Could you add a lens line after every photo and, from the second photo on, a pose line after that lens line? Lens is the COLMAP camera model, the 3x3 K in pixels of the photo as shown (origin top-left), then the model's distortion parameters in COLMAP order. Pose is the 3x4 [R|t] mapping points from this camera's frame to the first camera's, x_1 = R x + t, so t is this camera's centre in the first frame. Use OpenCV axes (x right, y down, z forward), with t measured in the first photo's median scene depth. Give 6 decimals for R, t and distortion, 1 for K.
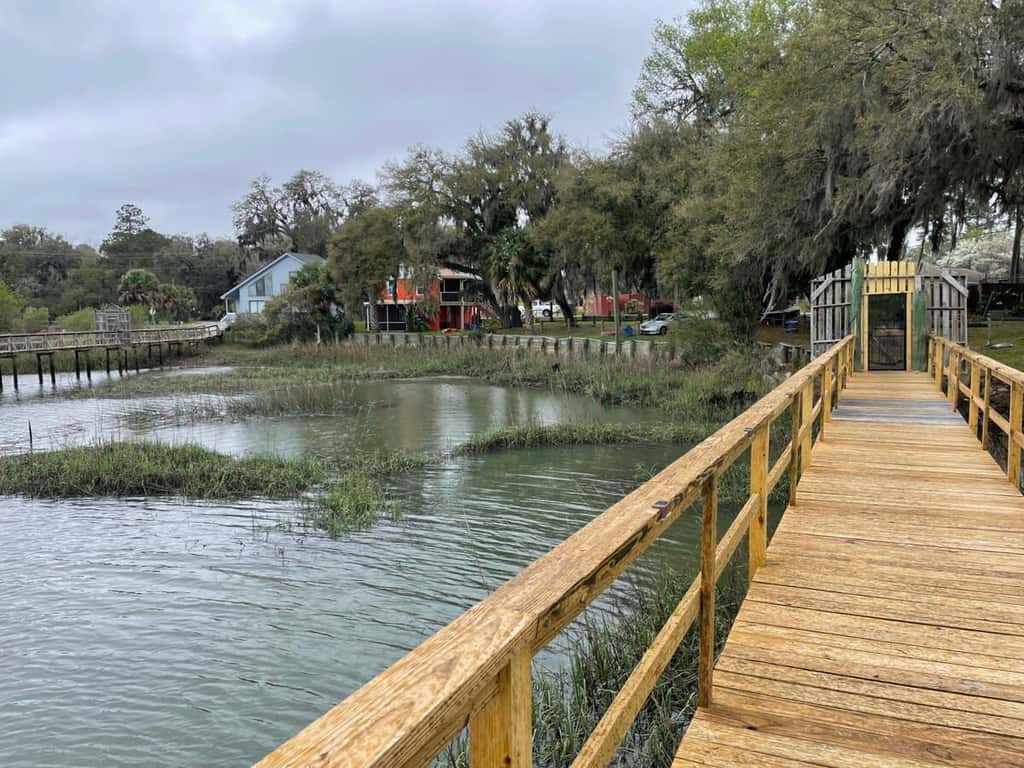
lens RADIAL K [[814.2, 0, 512.0], [0, 814.2, 384.0], [0, 0, 1]] dist [-0.011256, -0.005631]
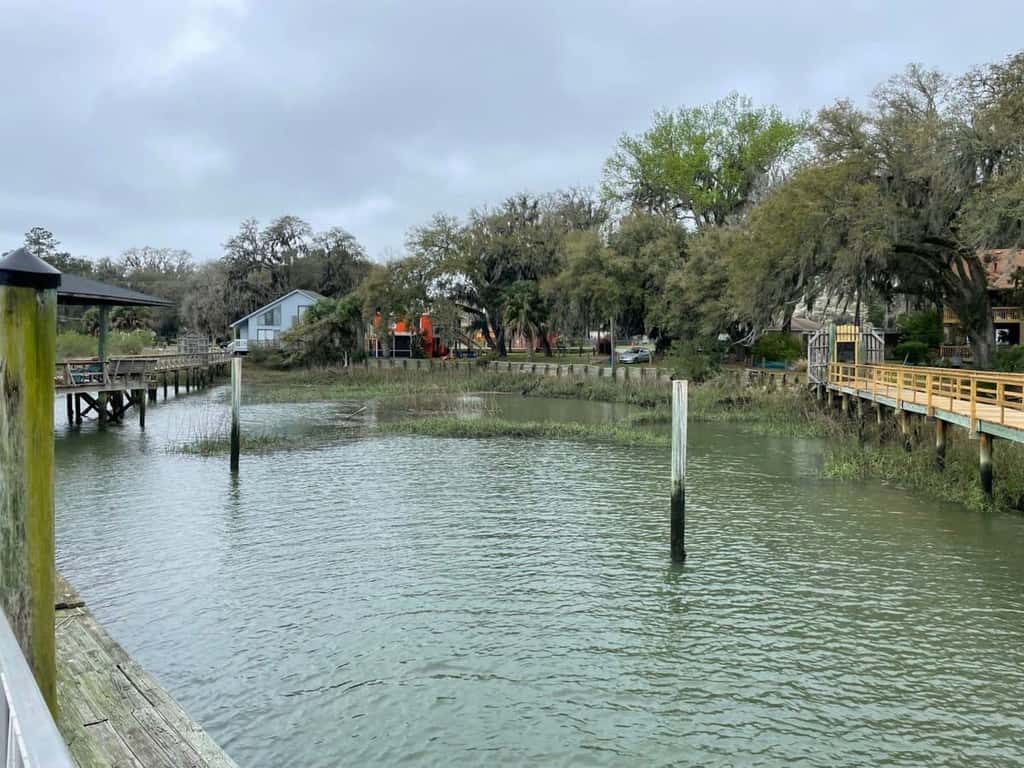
lens RADIAL K [[835.0, 0, 512.0], [0, 835.0, 384.0], [0, 0, 1]] dist [0.004569, -0.002862]
pose [[0.976993, 0.011125, 0.212983, -0.250294], [-0.002695, 0.999203, -0.039832, 0.024547], [-0.213256, 0.038342, 0.976244, -0.265669]]
